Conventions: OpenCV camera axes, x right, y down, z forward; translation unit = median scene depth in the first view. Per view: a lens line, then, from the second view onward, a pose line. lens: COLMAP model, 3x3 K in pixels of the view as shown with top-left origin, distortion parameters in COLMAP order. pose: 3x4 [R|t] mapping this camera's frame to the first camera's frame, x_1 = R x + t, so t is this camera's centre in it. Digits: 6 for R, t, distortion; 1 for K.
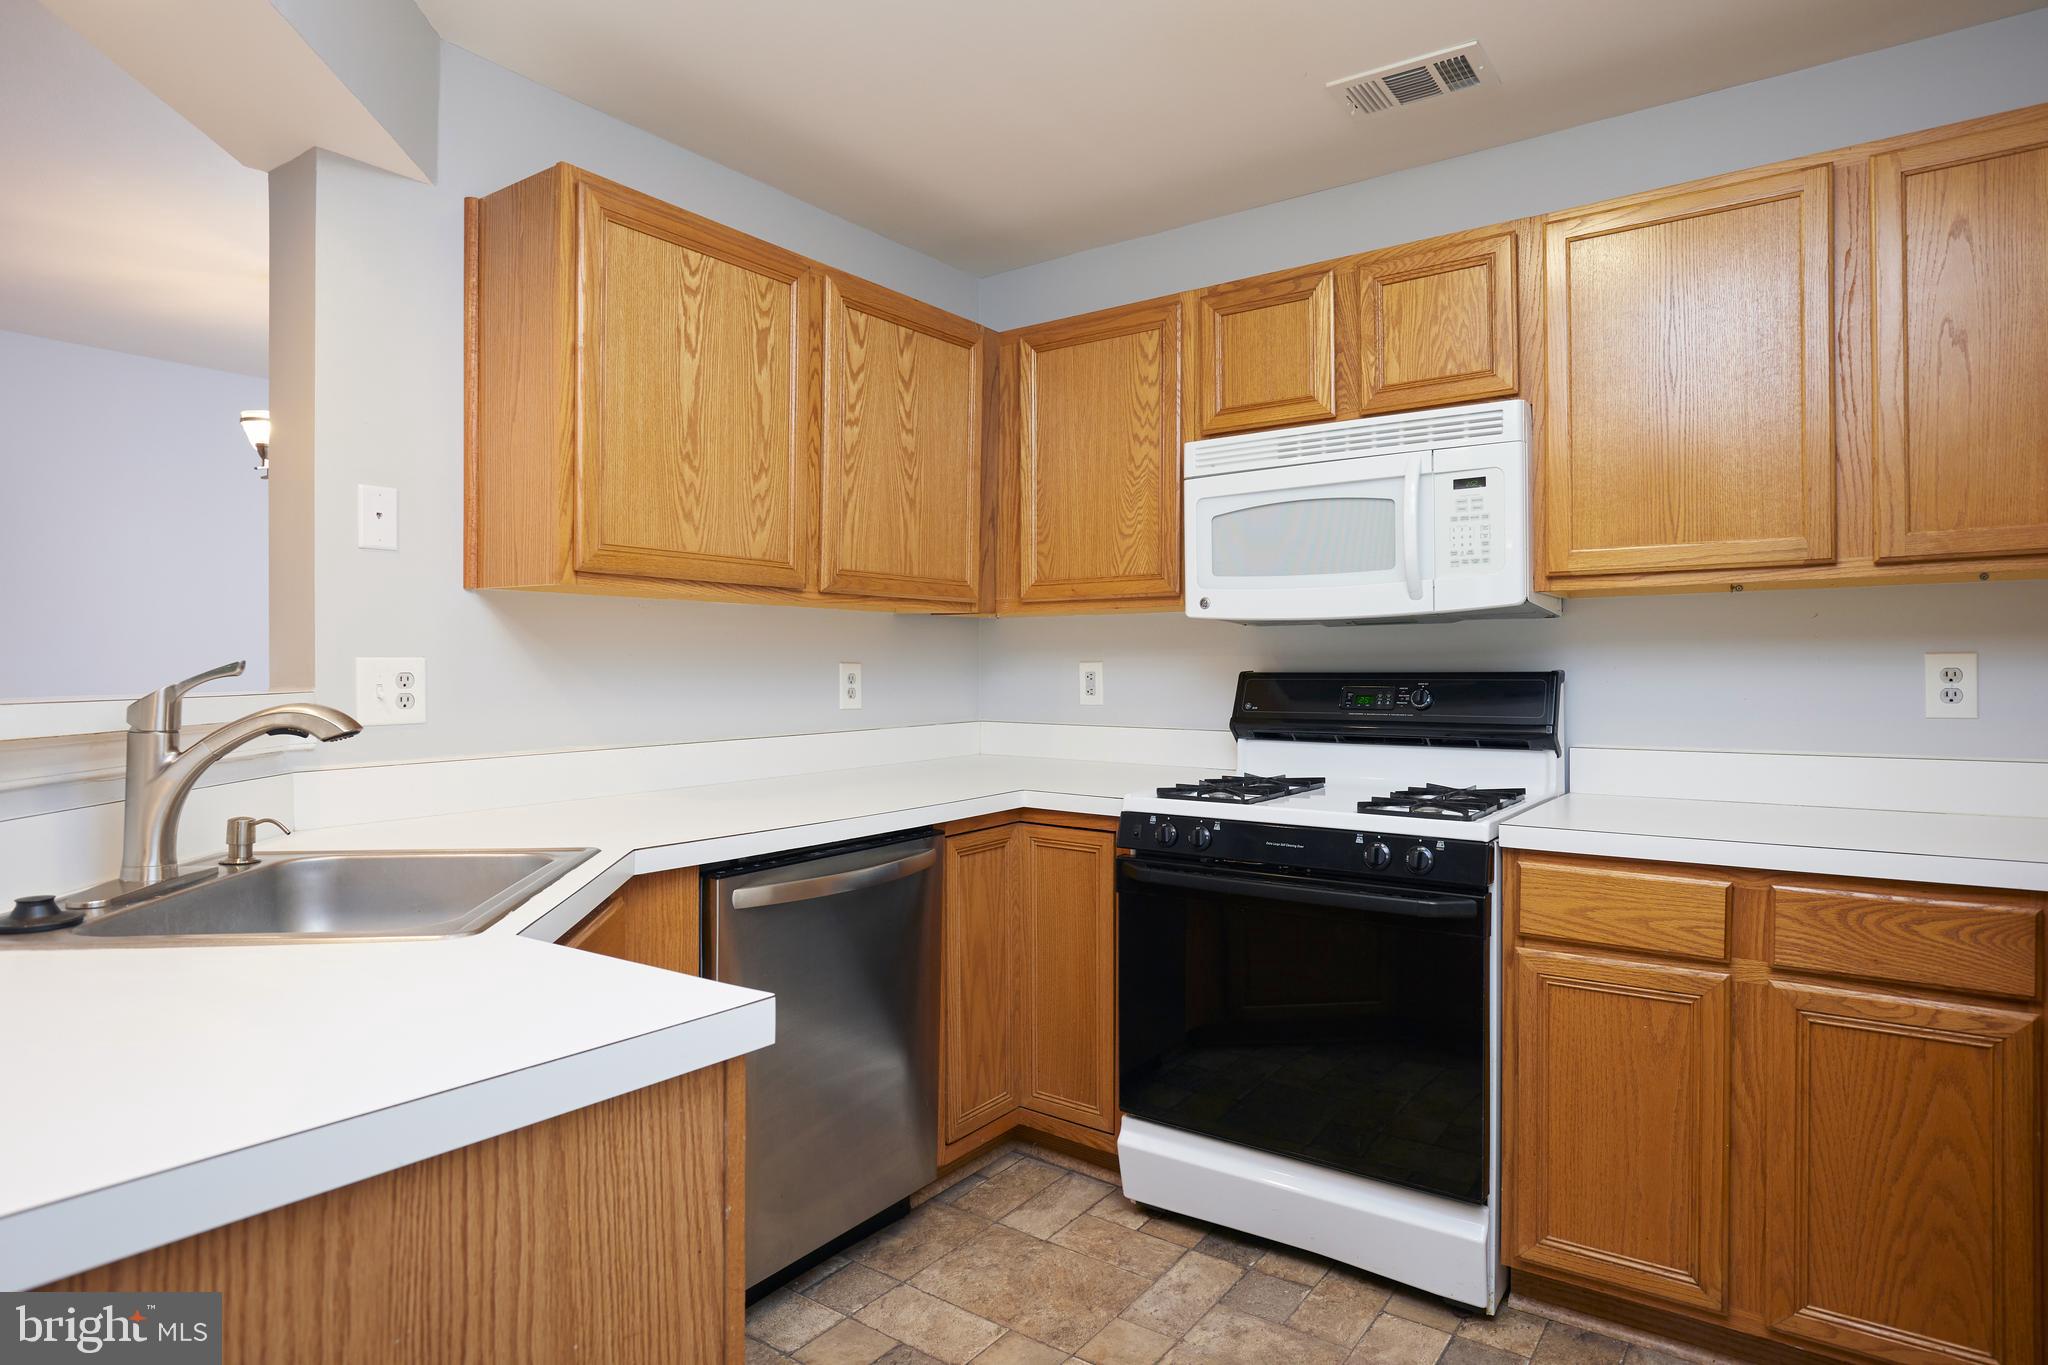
lens RADIAL K [[1143.2, 0, 1025.6], [0, 1143.2, 675.9], [0, 0, 1]] dist [-0.016829, 0.003255]
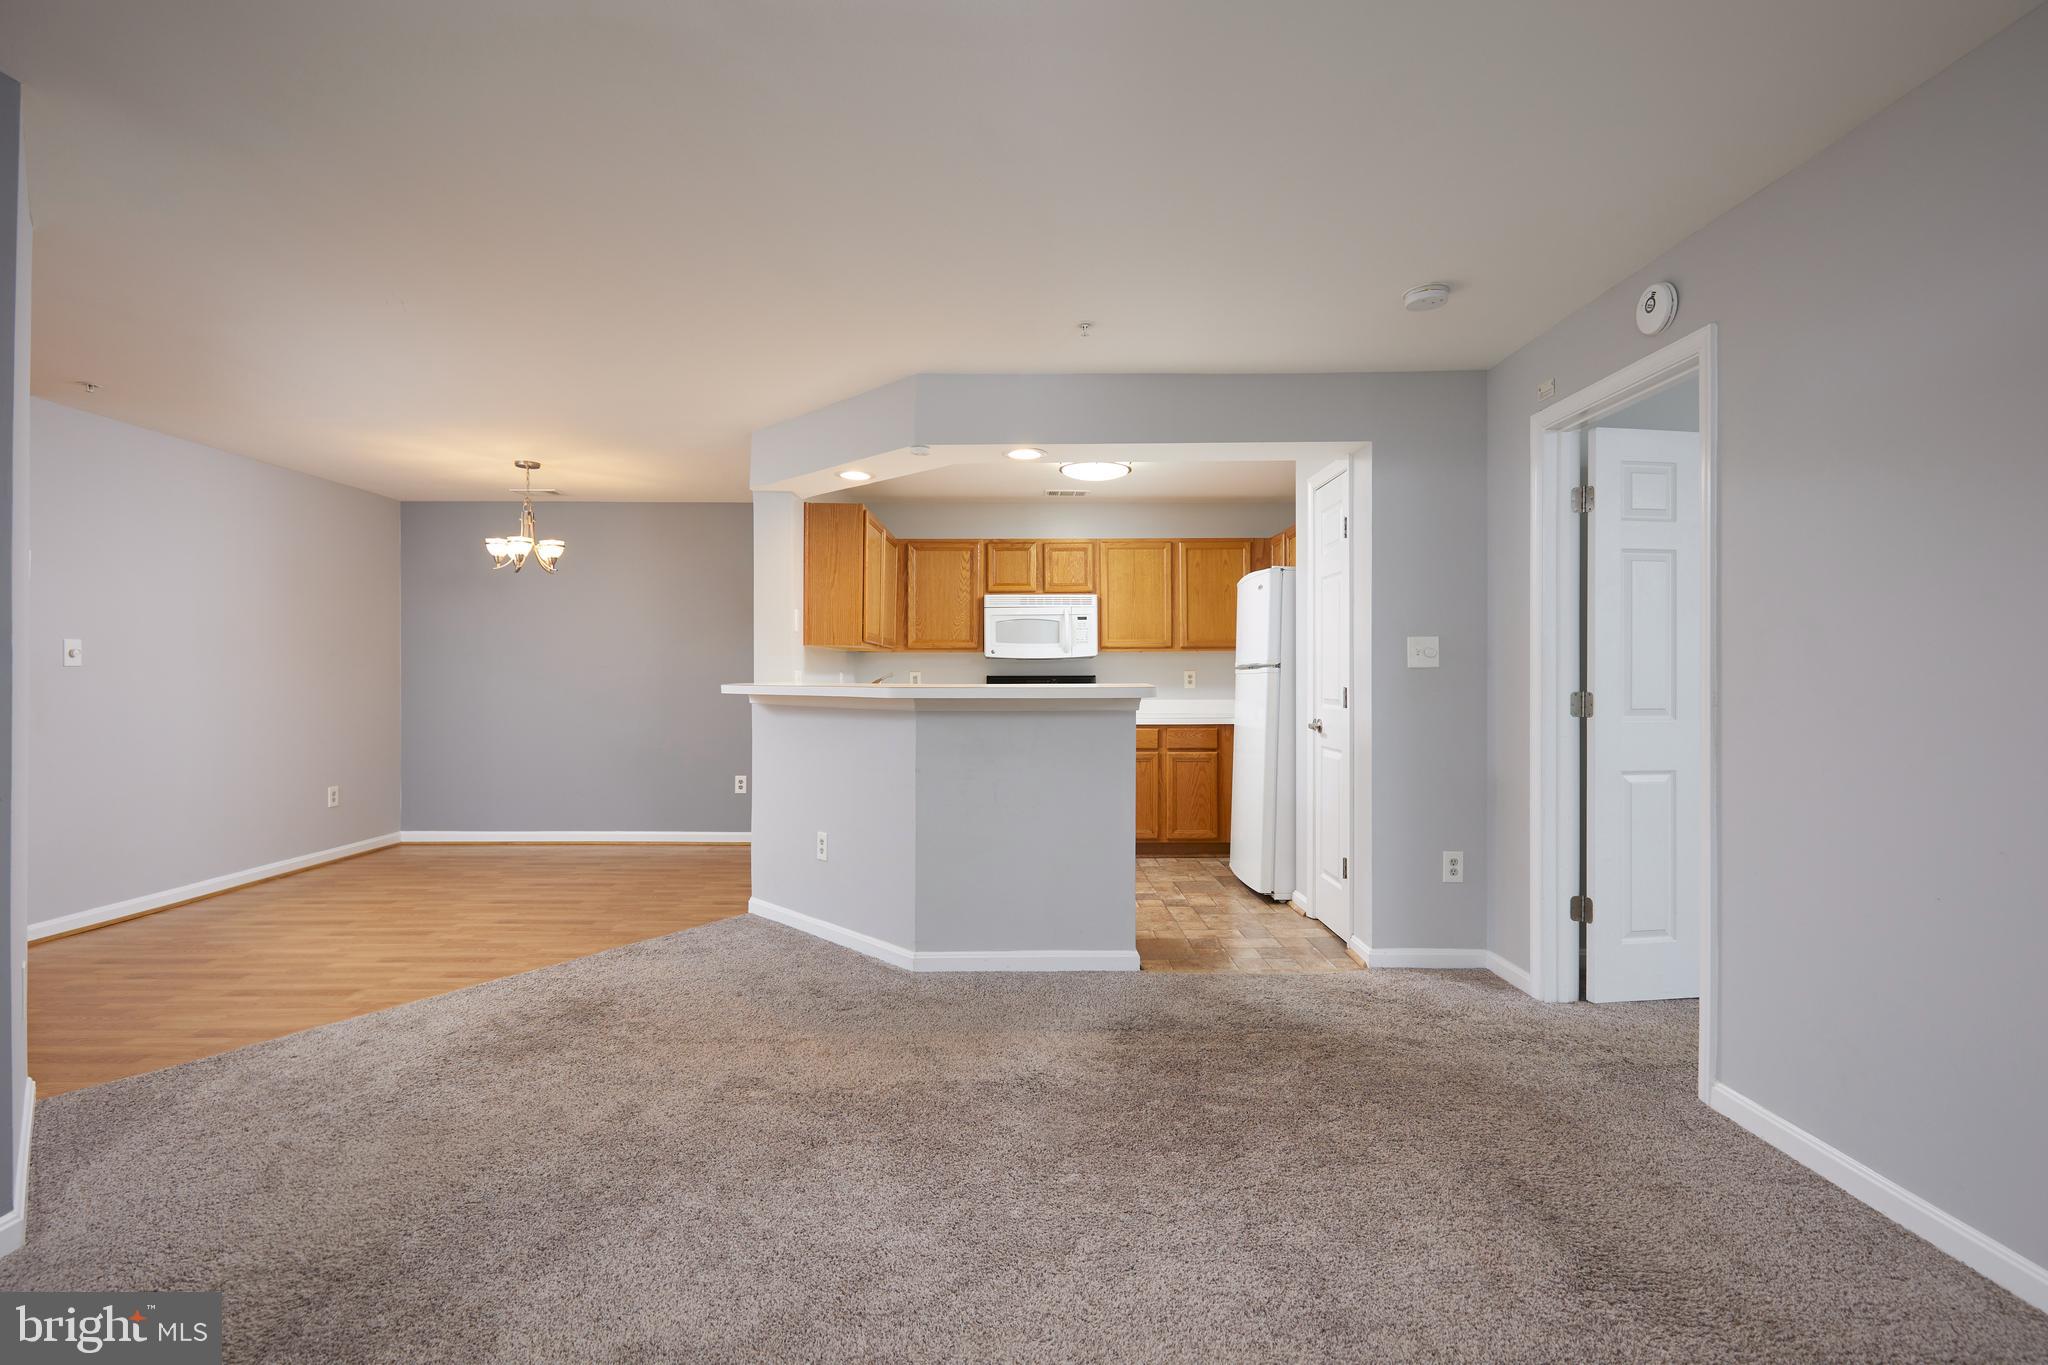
lens RADIAL K [[939.0, 0, 1028.3], [0, 939.0, 677.5], [0, 0, 1]] dist [0.004410, -0.001987]
pose [[0.804848, -0.000032, 0.593481, -1.329155], [0.001993, 0.999995, -0.002649, 0.008538], [-0.593478, 0.003315, 0.804843, -1.075998]]
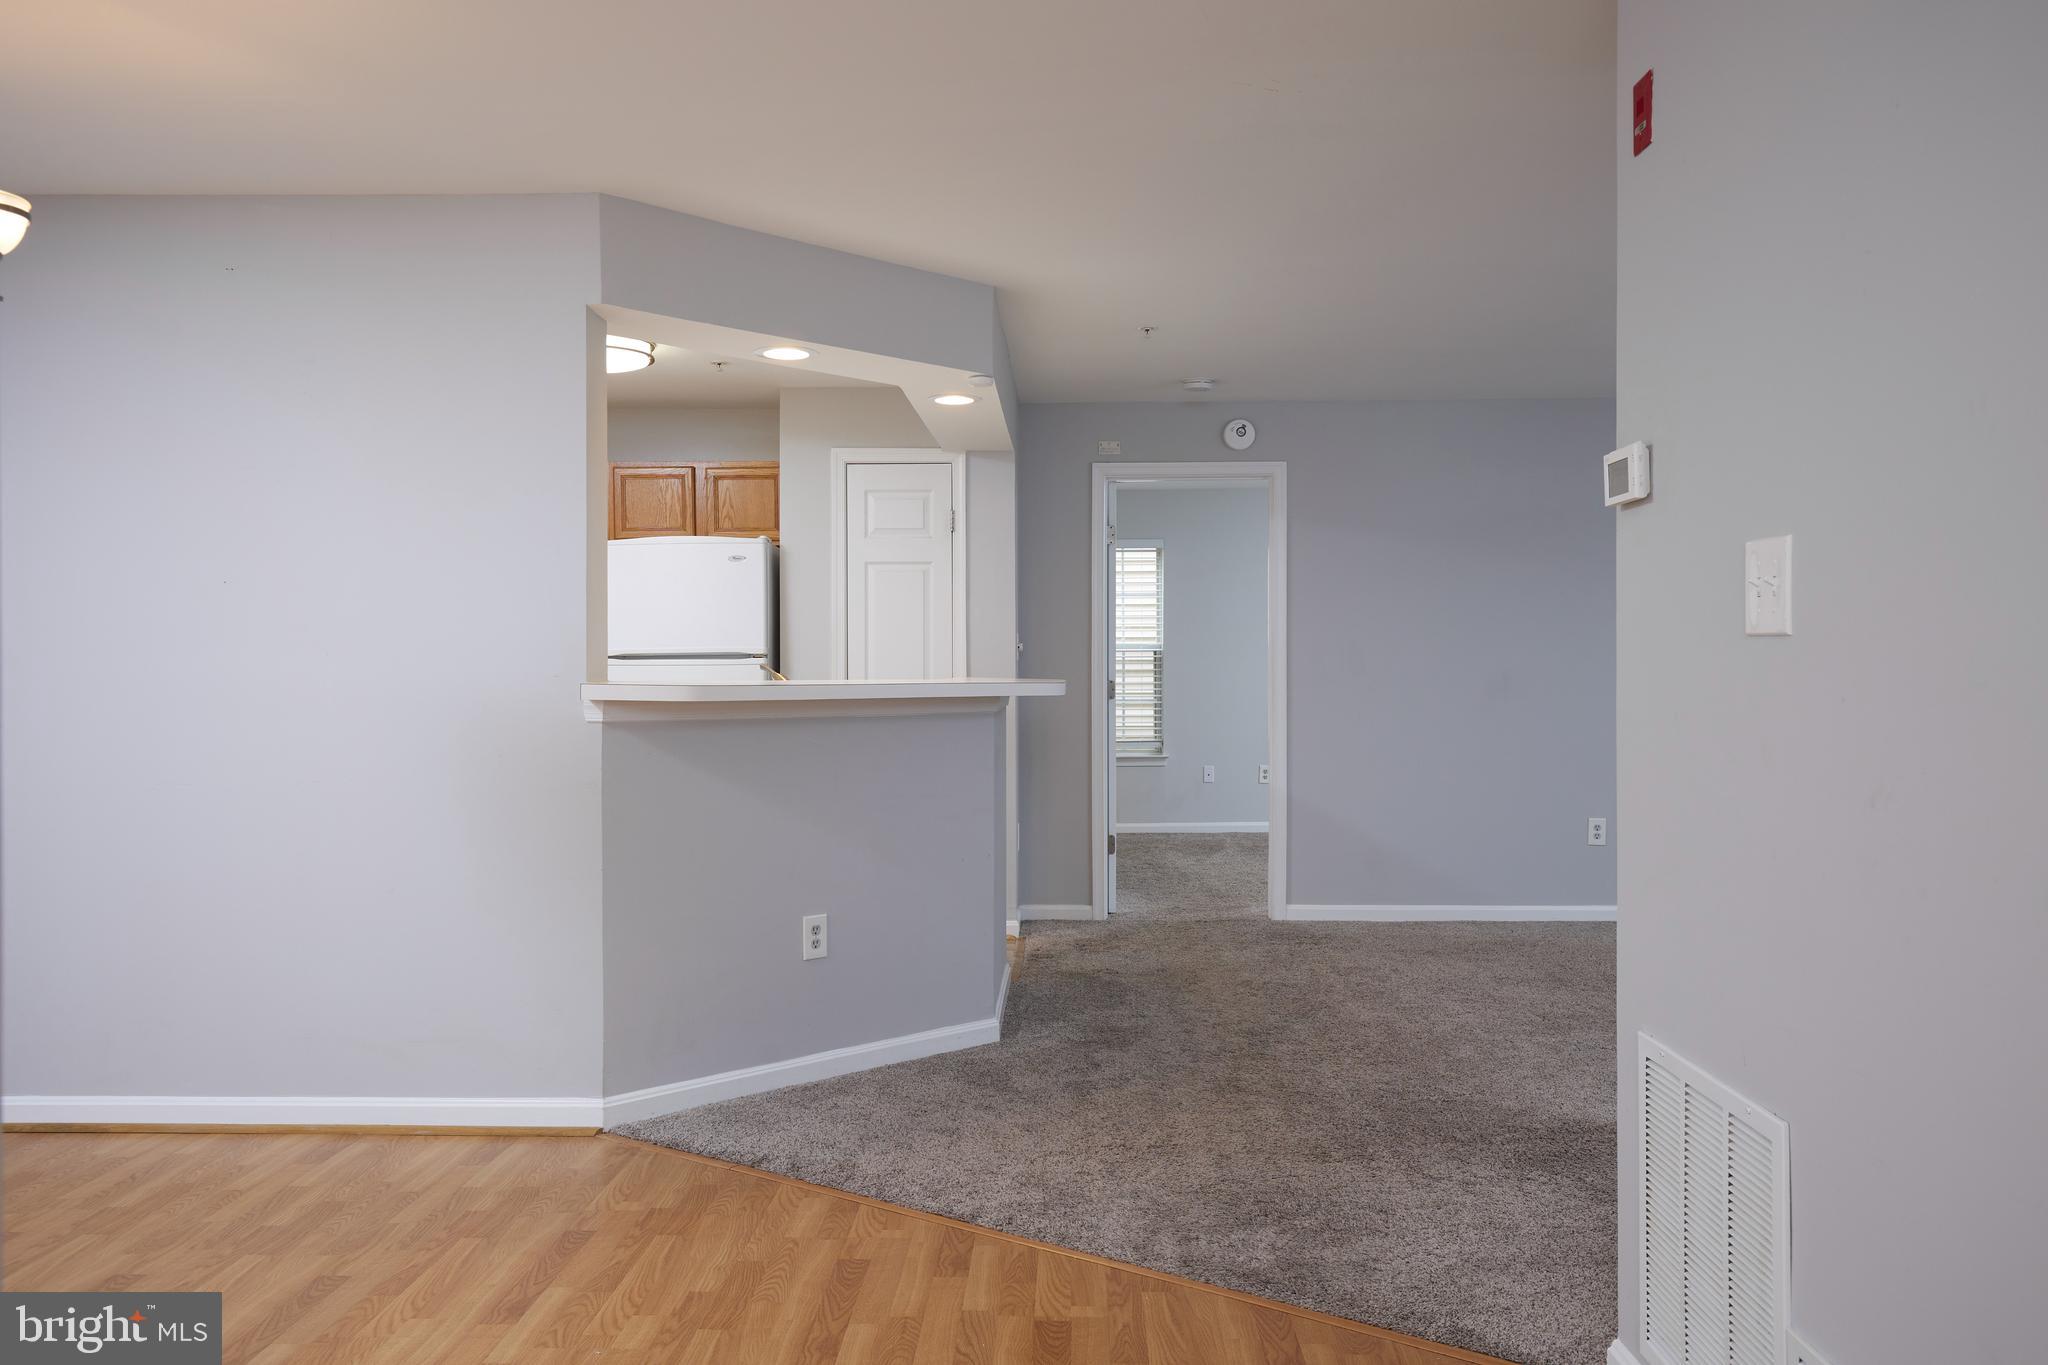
lens RADIAL K [[1541.2, 0, 1027.3], [0, 1541.2, 680.1], [0, 0, 1]] dist [0.013073, 0.009928]
pose [[-0.563288, -0.005910, 0.826239, -2.272991], [0.003868, 0.999945, 0.009789, -0.002894], [-0.826252, 0.008710, -0.563234, 1.465597]]
